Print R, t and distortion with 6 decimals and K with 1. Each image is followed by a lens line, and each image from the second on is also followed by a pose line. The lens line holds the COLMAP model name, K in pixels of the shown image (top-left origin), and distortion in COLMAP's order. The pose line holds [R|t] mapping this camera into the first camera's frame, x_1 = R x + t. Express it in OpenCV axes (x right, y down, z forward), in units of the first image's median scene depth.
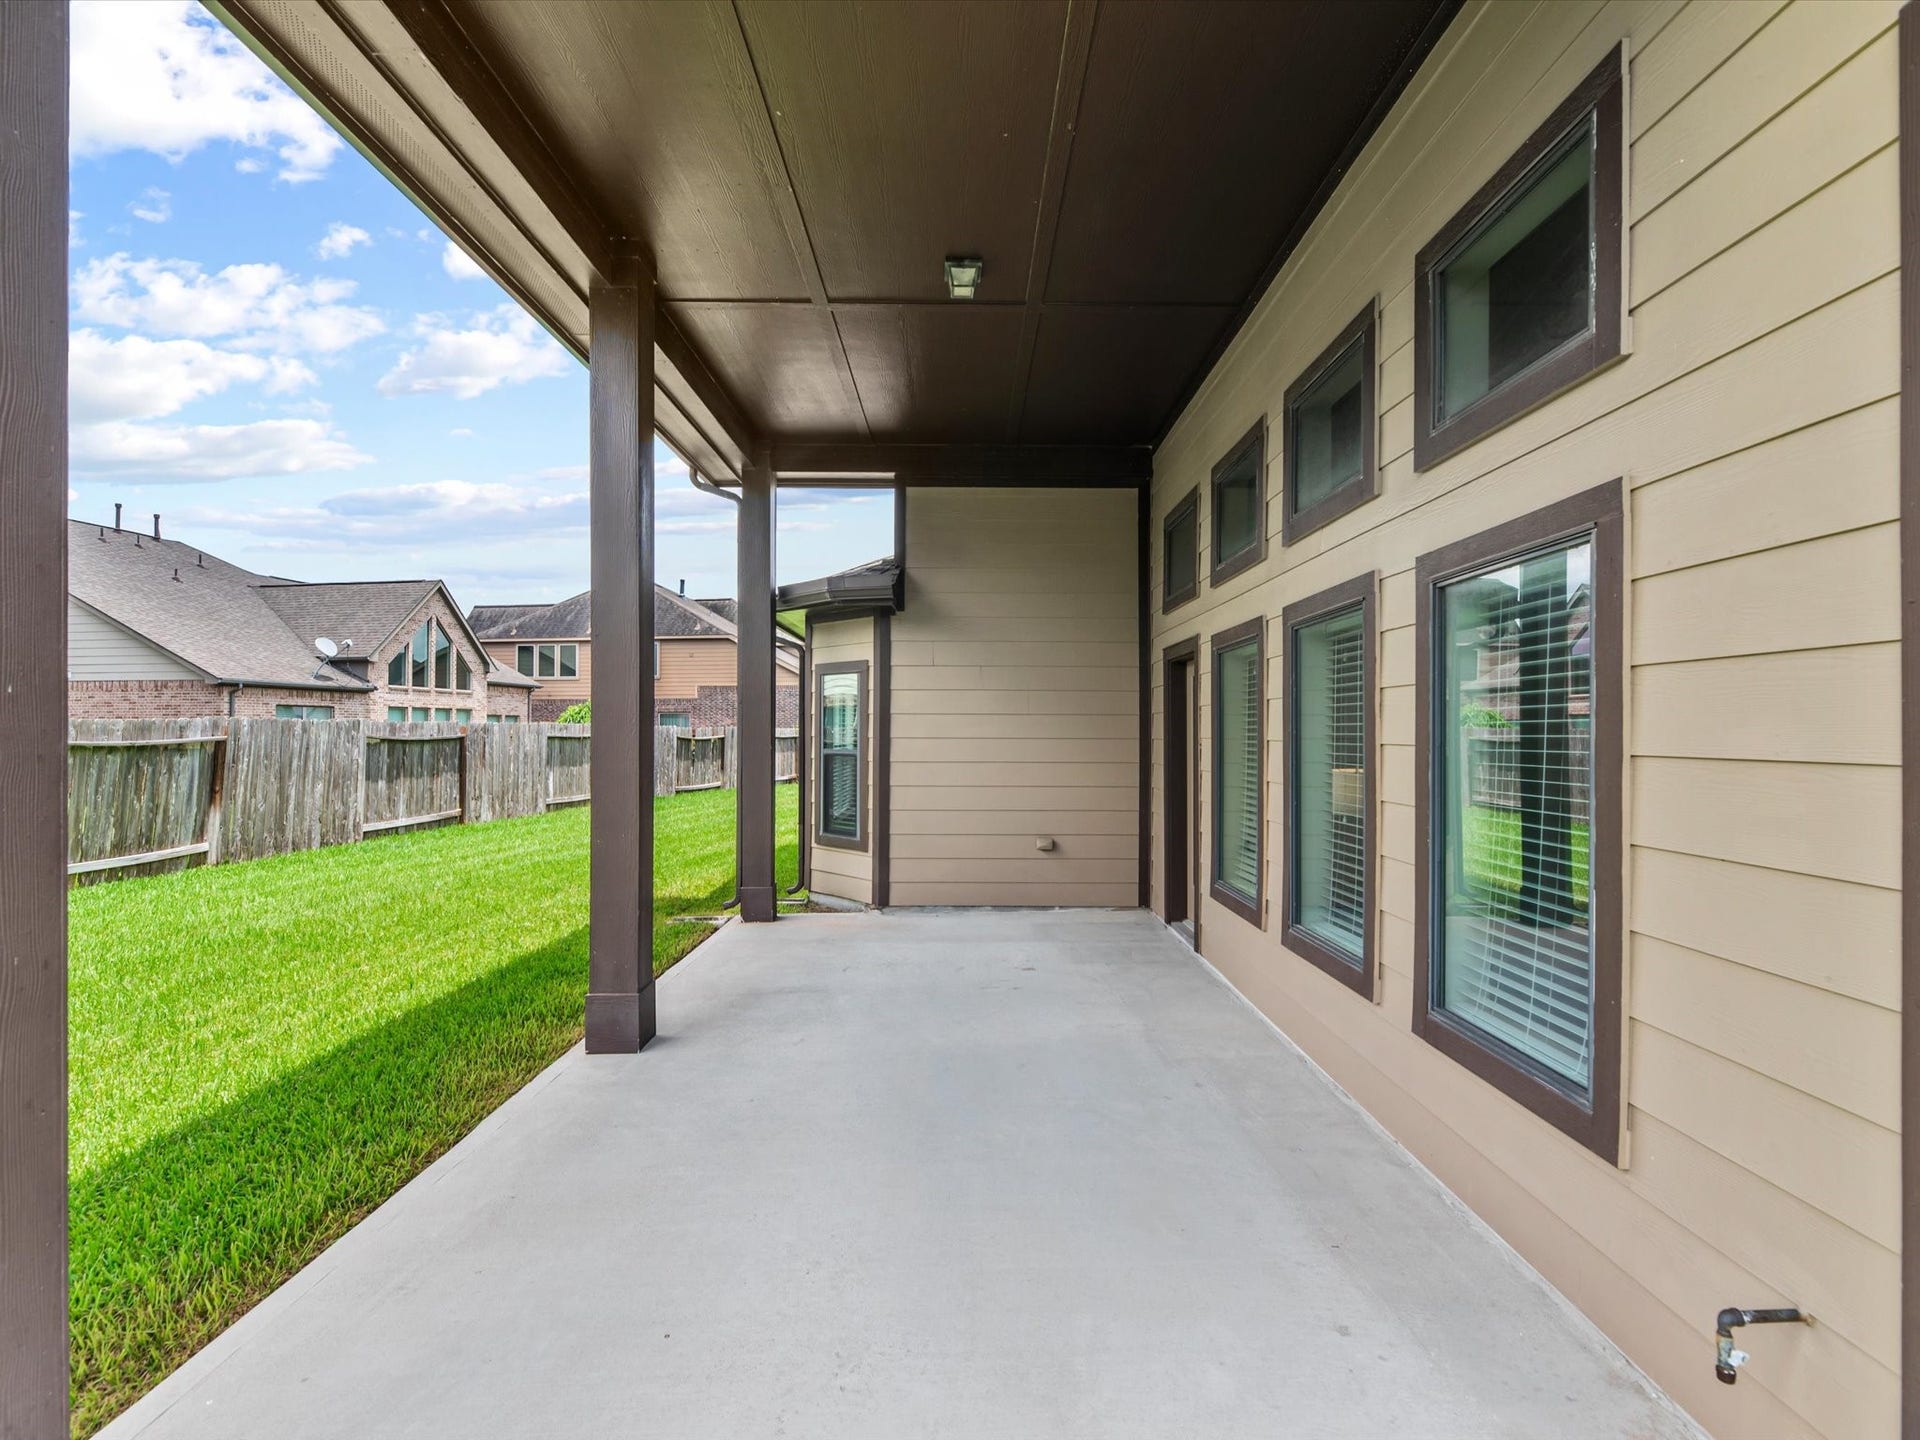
lens RADIAL K [[871.6, 0, 956.6], [0, 871.6, 725.7], [0, 0, 1]] dist [0.003541, 0.000446]
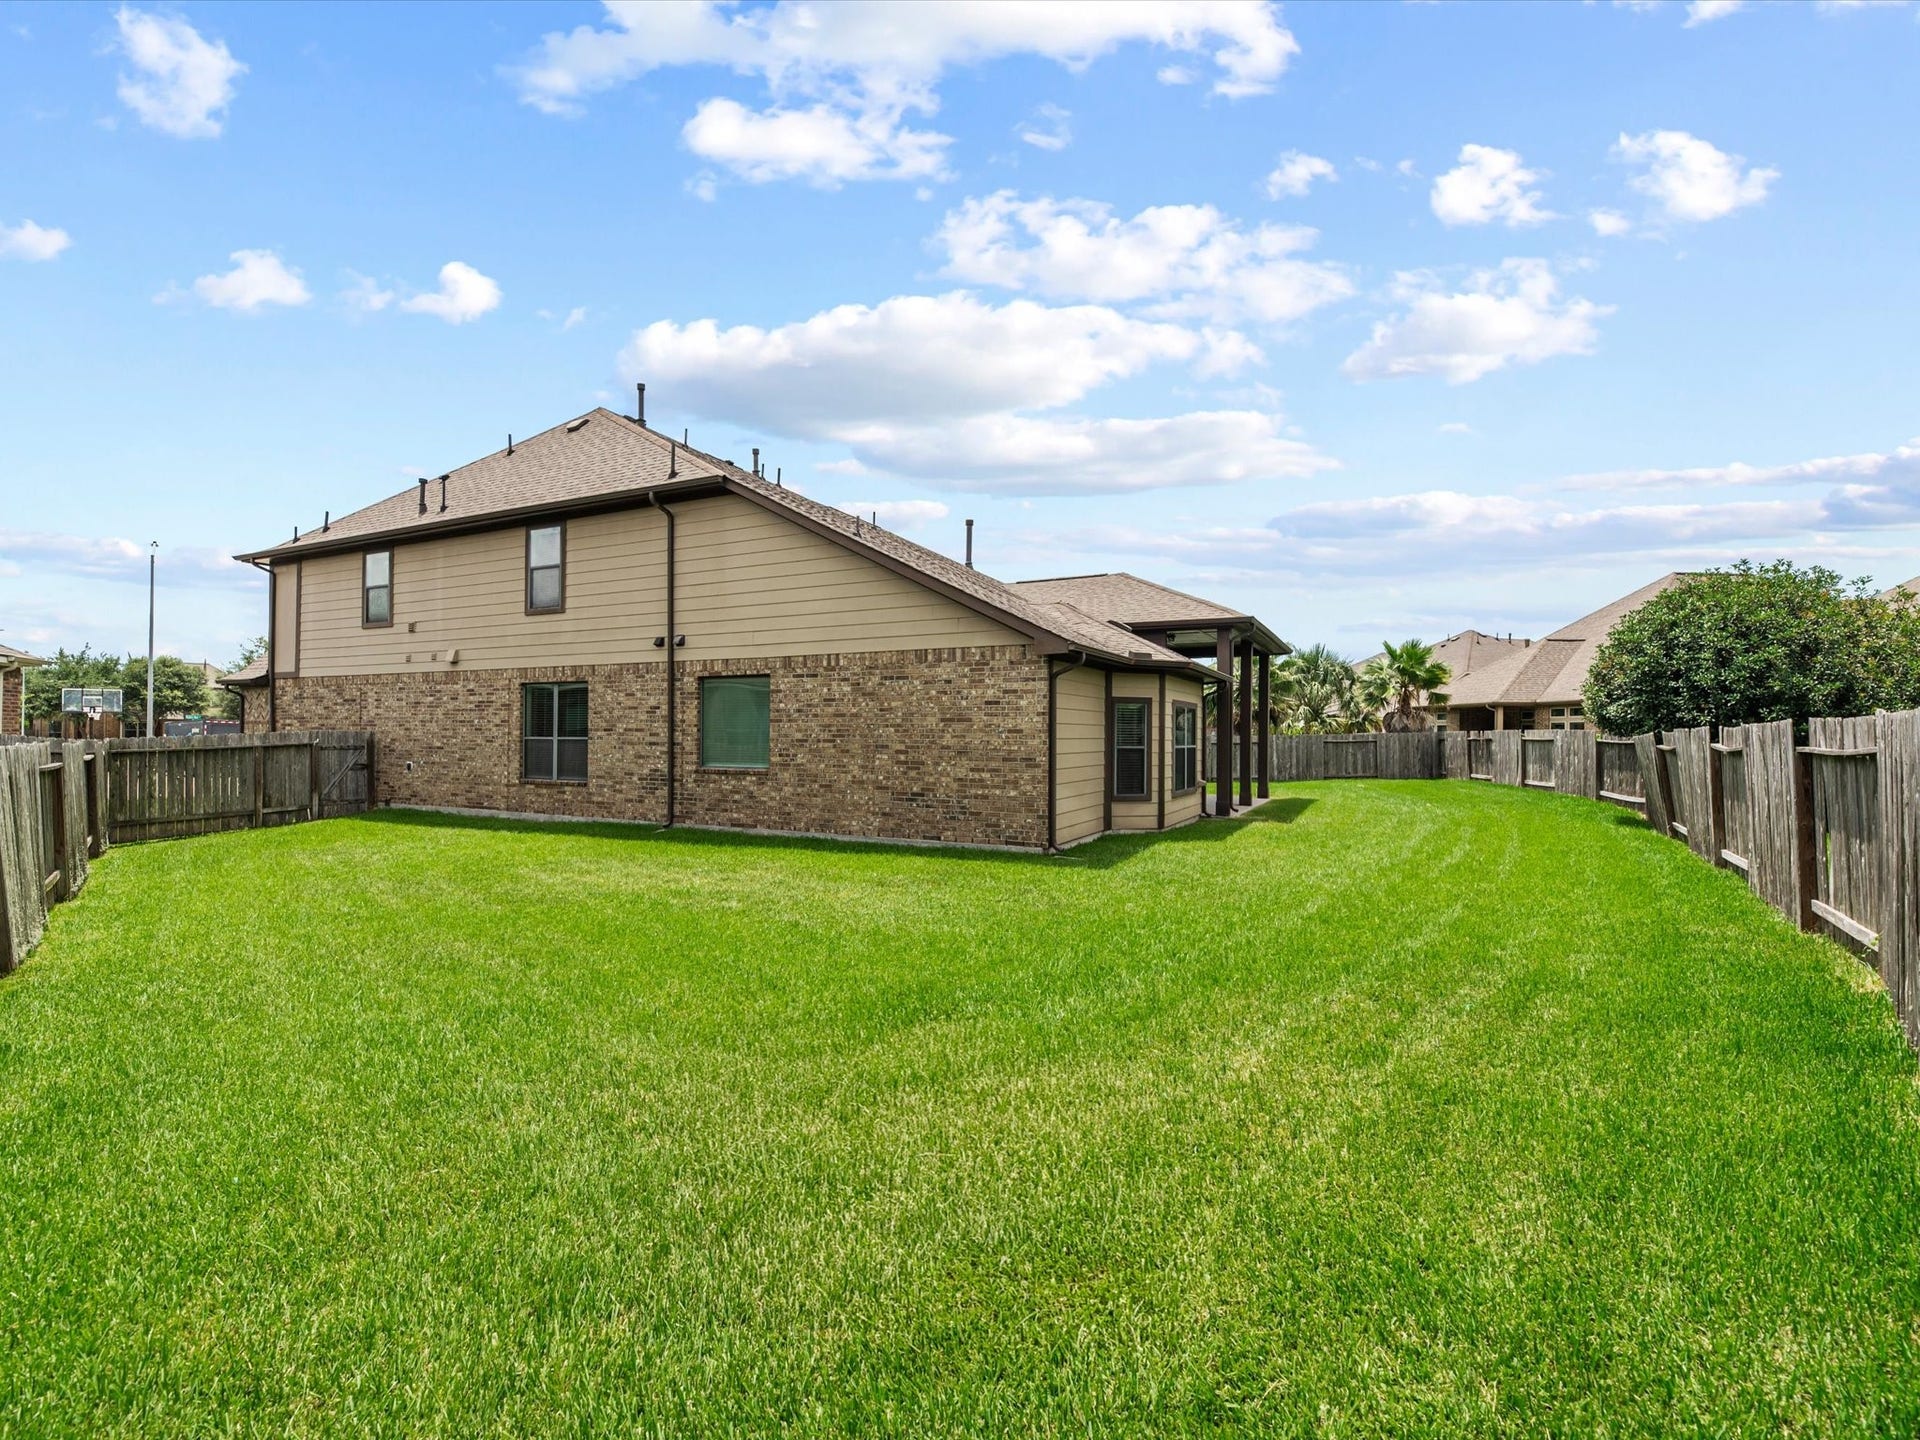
lens RADIAL K [[871.6, 0, 956.6], [0, 871.6, 725.7], [0, 0, 1]] dist [0.003541, 0.000446]
pose [[0.999945, 0.000001, 0.010455, -1.005554], [0.000000, 1.000000, -0.000159, -0.077786], [-0.010455, 0.000159, 0.999945, 0.247572]]
